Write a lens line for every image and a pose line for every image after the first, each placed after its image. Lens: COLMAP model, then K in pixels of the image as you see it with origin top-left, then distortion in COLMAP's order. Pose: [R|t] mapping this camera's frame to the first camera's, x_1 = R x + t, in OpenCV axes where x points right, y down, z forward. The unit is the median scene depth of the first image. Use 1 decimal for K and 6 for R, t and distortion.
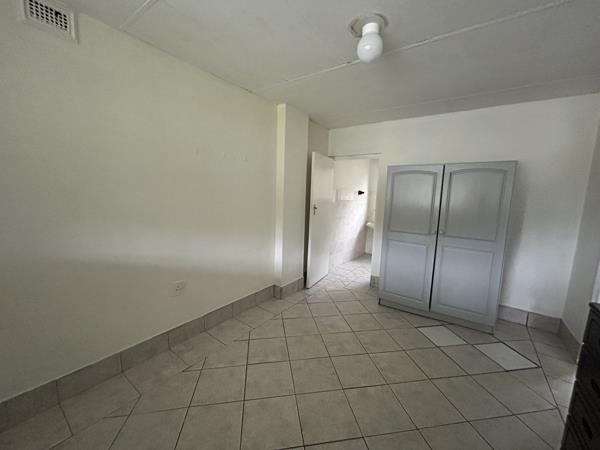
lens RADIAL K [[240.4, 0, 300.0], [0, 240.4, 225.0], [0, 0, 1]] dist [0.002026, 0.000066]
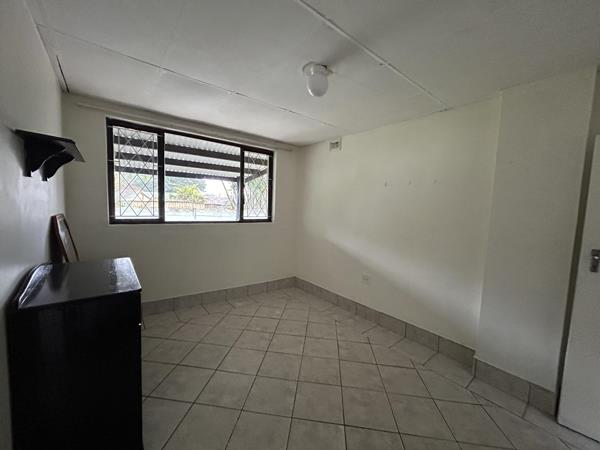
lens RADIAL K [[240.4, 0, 300.0], [0, 240.4, 225.0], [0, 0, 1]] dist [0.002026, 0.000066]
pose [[-0.265755, 0.036472, -0.963350, 0.785135], [-0.174406, 0.980976, 0.085251, -0.089368], [0.948133, 0.190670, -0.254339, 0.726272]]
